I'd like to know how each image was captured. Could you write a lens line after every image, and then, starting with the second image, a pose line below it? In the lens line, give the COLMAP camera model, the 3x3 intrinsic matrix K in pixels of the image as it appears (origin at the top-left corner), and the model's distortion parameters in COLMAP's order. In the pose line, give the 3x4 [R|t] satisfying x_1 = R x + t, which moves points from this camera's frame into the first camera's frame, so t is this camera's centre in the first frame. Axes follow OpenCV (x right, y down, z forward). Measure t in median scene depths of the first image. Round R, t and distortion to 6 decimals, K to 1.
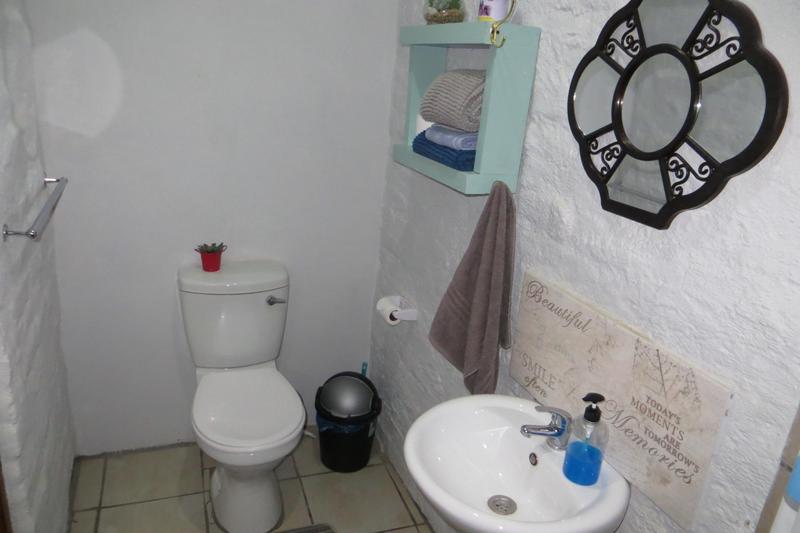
lens RADIAL K [[601.4, 0, 397.4], [0, 601.4, 266.3], [0, 0, 1]] dist [-0.003413, 0.000286]
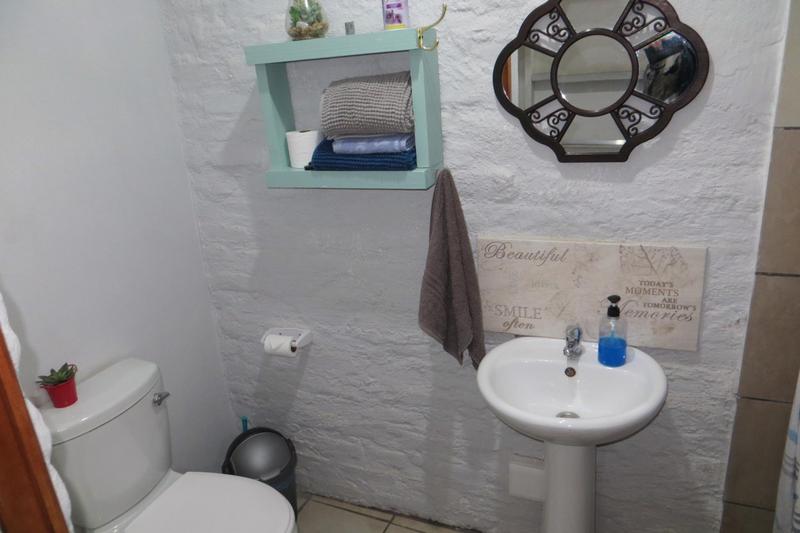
lens RADIAL K [[601.4, 0, 397.4], [0, 601.4, 266.3], [0, 0, 1]] dist [-0.003413, 0.000286]
pose [[0.689384, -0.364117, 0.626234, -0.823309], [0.355993, 0.923188, 0.144887, -0.213377], [-0.630888, 0.123052, 0.766054, 0.292183]]
